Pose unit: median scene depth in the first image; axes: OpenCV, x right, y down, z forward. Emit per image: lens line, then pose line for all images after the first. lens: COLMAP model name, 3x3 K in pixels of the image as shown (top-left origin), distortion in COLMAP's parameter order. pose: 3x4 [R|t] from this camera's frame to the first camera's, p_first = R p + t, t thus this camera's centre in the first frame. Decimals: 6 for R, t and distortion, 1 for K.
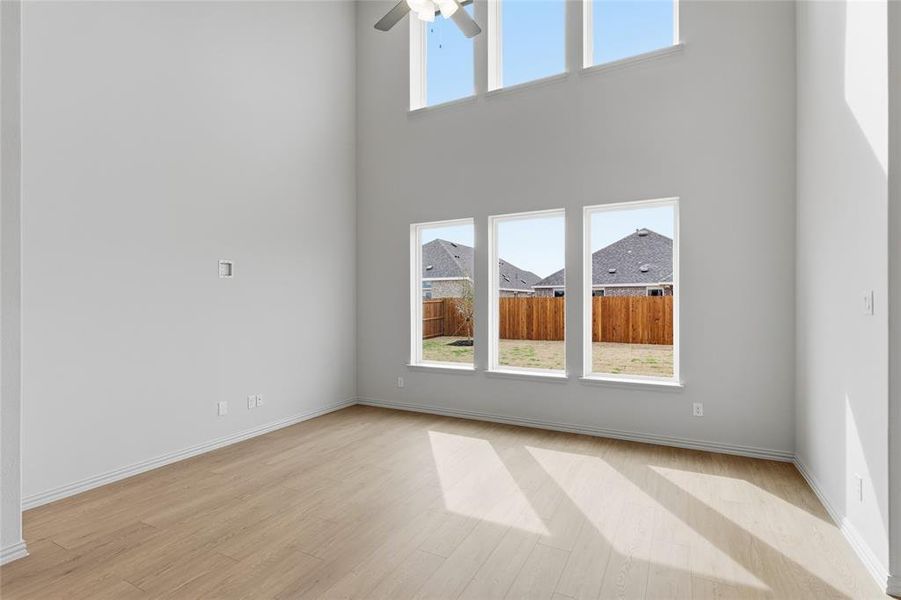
lens RADIAL K [[424.7, 0, 447.6], [0, 424.7, 303.9], [0, 0, 1]] dist [0.004828, -0.003343]
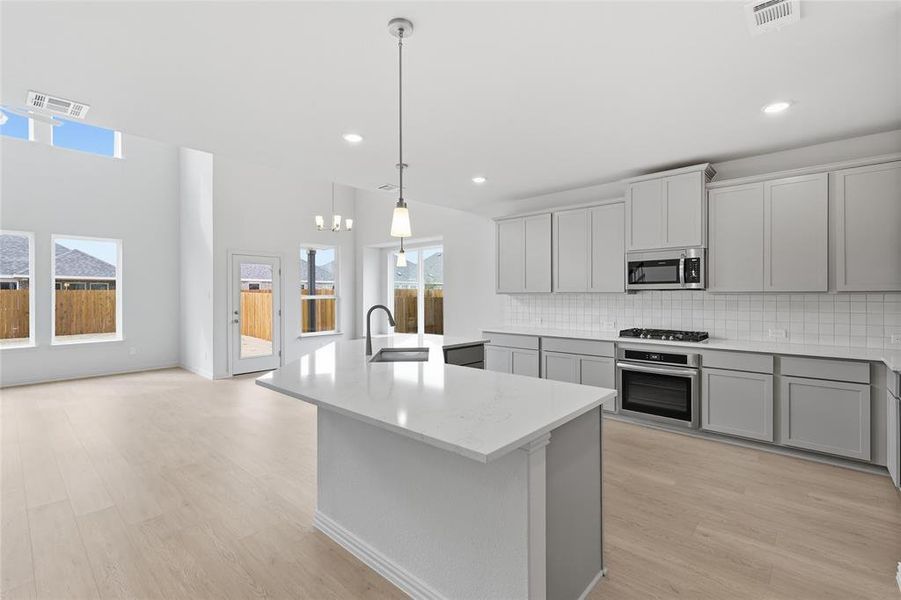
lens RADIAL K [[408.8, 0, 455.5], [0, 408.8, 293.7], [0, 0, 1]] dist [0.005227, 0.000549]
pose [[0.233403, 0.002157, 0.972378, -0.742408], [0.007032, 0.999968, -0.003906, 0.004239], [-0.972355, 0.007749, 0.233380, -0.724458]]
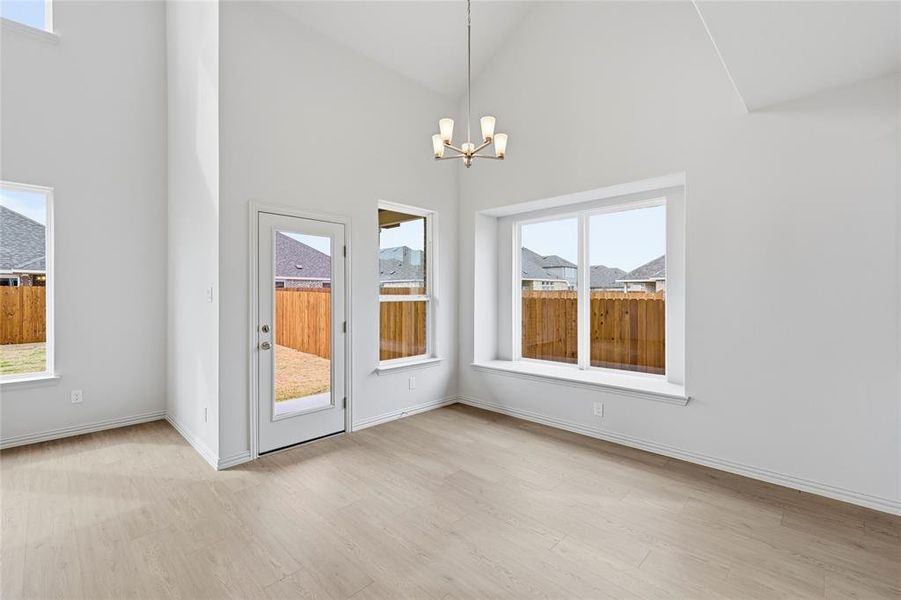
lens RADIAL K [[393.1, 0, 455.2], [0, 393.1, 296.4], [0, 0, 1]] dist [0.000371, 0.000300]
pose [[0.260479, -0.003054, 0.965475, -0.084517], [0.001428, 0.999995, 0.002778, 0.001422], [-0.965478, 0.000655, 0.260482, -0.123950]]
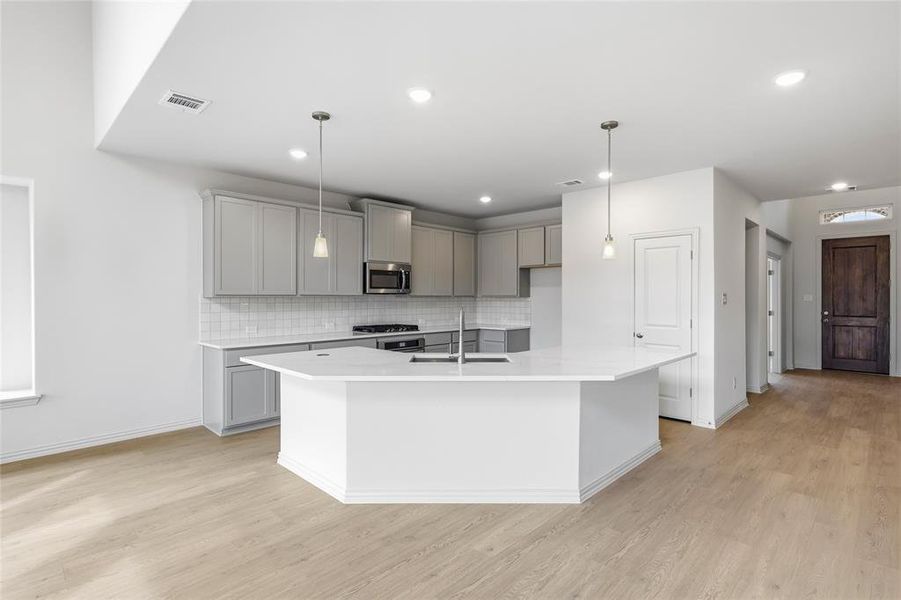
lens RADIAL K [[443.4, 0, 451.8], [0, 443.4, 299.6], [0, 0, 1]] dist [0.005864, 0.000873]
pose [[-0.961284, 0.001251, 0.275556, -0.268945], [0.004638, 0.999922, 0.011638, -0.001493], [-0.275520, 0.012465, -0.961214, 0.240590]]
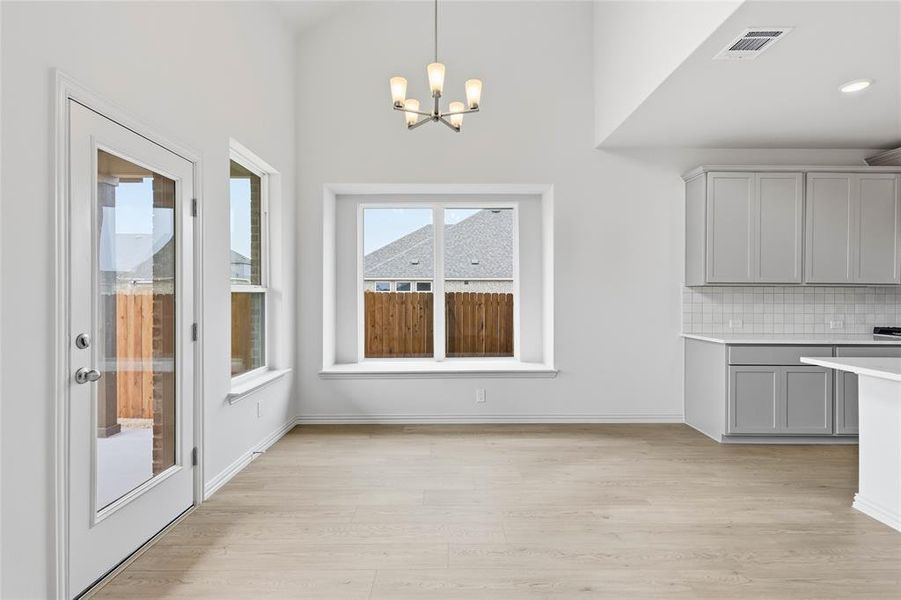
lens RADIAL K [[408.8, 0, 451.8], [0, 408.8, 297.7], [0, 0, 1]] dist [0.005227, 0.000549]
pose [[-0.483666, -0.002876, 0.875248, 0.034382], [0.002653, 0.999985, 0.004753, 0.021742], [-0.875249, 0.004621, -0.483651, 0.281247]]
